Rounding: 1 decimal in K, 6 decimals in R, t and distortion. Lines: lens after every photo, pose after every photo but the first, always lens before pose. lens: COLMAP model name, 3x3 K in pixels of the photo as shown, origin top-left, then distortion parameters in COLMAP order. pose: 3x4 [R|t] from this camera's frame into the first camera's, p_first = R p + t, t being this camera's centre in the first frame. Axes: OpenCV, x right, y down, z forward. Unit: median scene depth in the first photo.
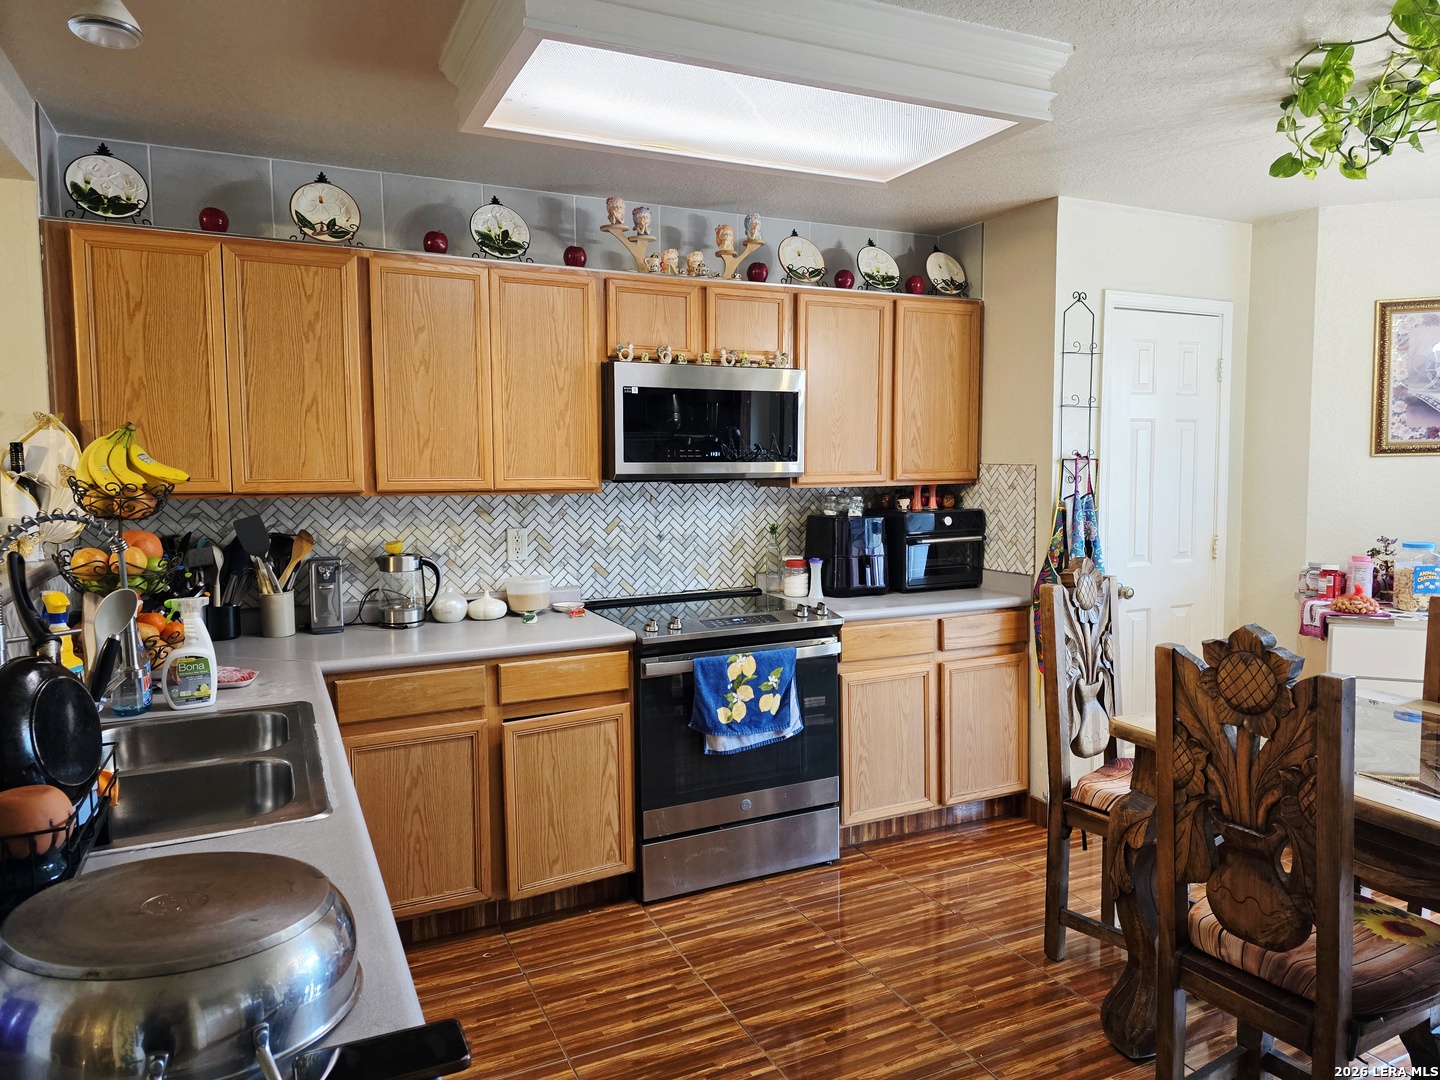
lens RADIAL K [[972.6, 0, 720.0], [0, 972.6, 540.0], [0, 0, 1]] dist [0.090152, -0.097491]
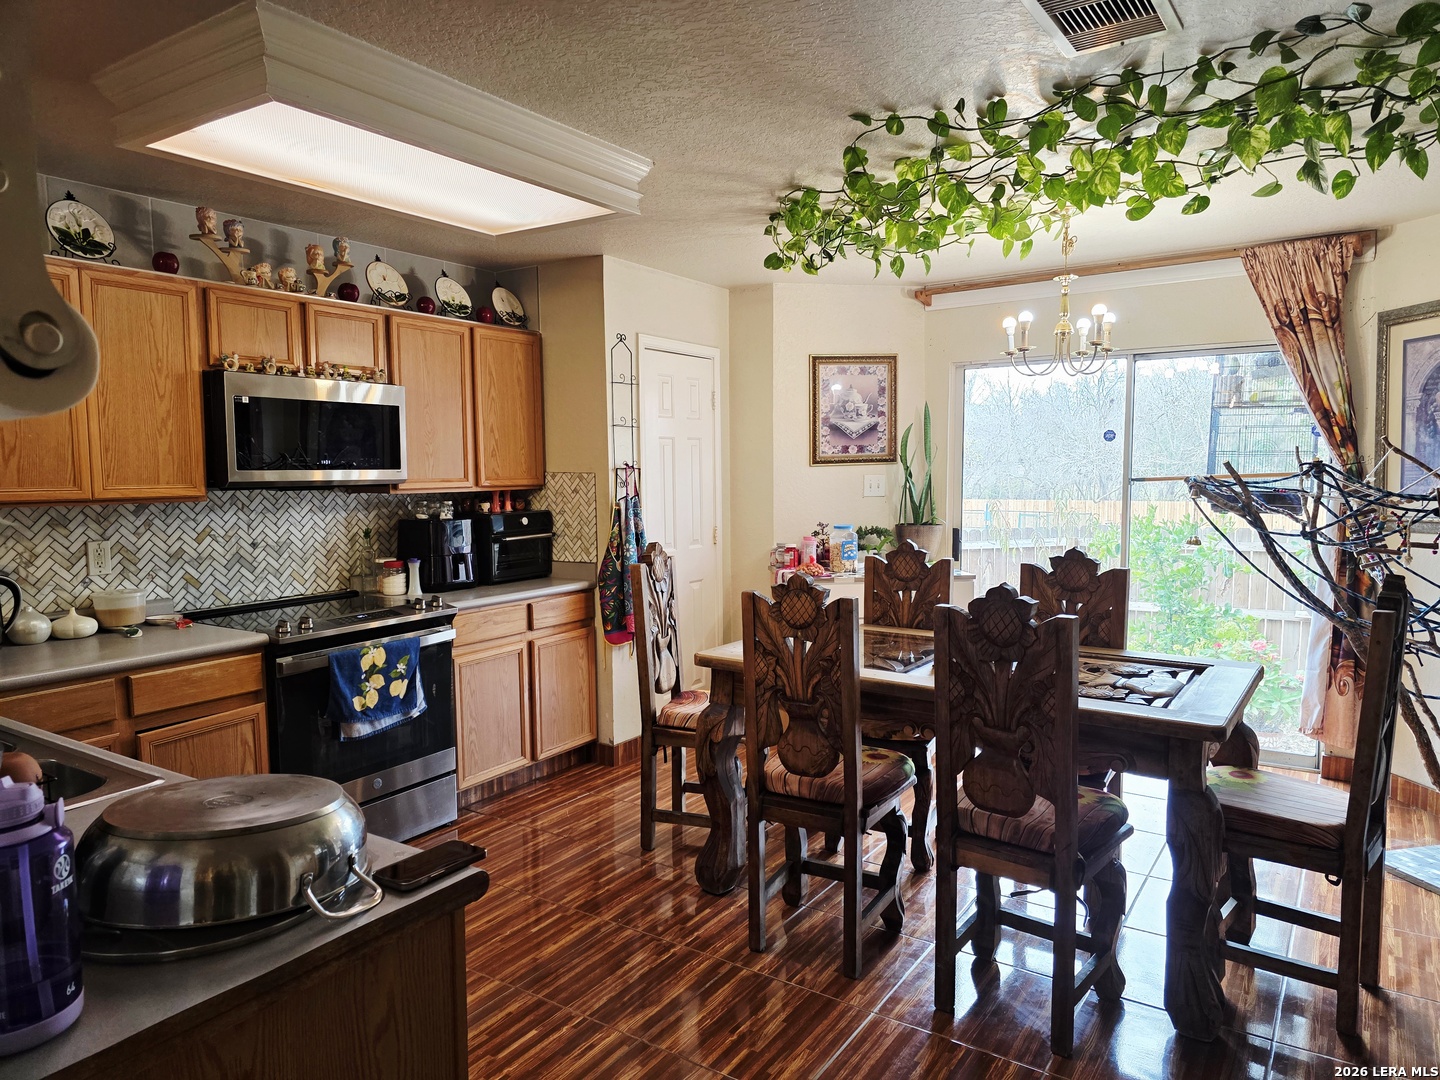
lens RADIAL K [[960.6, 0, 717.8], [0, 960.6, 567.1], [0, 0, 1]] dist [0.085841, -0.093288]
pose [[0.860785, -0.056143, 0.505863, -0.171842], [0.047289, 0.998420, 0.030341, 0.012868], [-0.506767, -0.002195, 0.862080, -0.122972]]
